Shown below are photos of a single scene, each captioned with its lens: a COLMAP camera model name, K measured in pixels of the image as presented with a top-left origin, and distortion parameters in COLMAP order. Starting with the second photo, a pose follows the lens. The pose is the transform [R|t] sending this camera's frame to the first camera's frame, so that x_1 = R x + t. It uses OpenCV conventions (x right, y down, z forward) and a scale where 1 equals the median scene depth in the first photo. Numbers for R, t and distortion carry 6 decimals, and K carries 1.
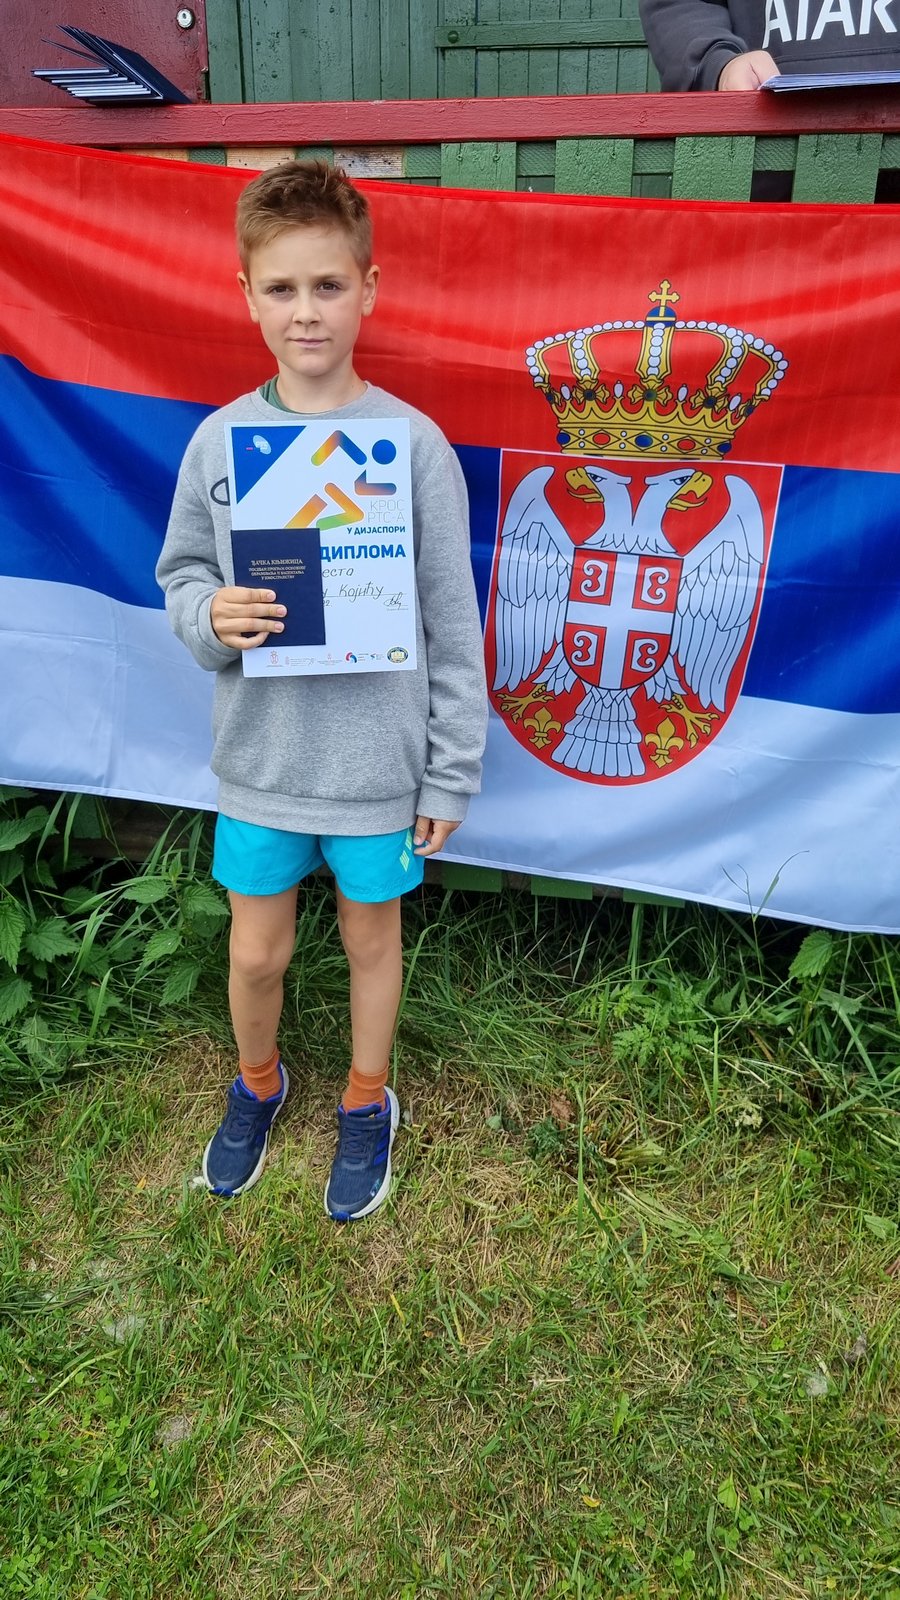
lens RADIAL K [[1208.2, 0, 444.8], [0, 1208.2, 773.5], [0, 0, 1]] dist [0.057232, -0.037854]
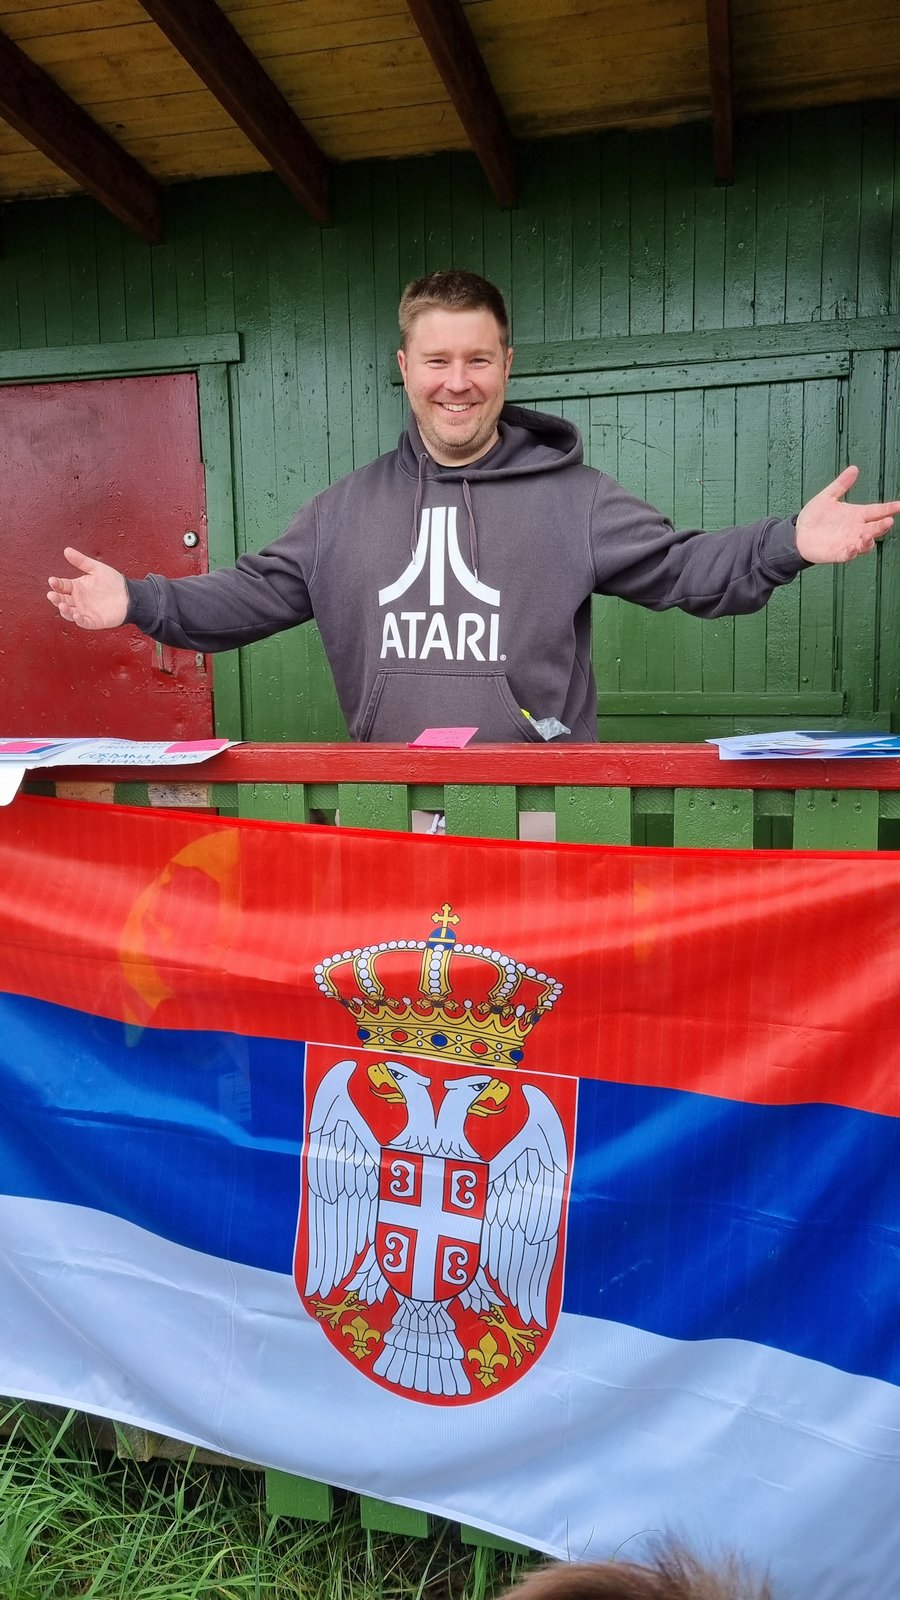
lens RADIAL K [[1208.2, 0, 432.9], [0, 1208.2, 783.5], [0, 0, 1]] dist [0.057232, -0.037854]
pose [[0.996706, -0.013286, -0.080004, 0.237613], [-0.008479, 0.964010, -0.265729, -0.215714], [0.080655, 0.265532, 0.960722, -0.014154]]
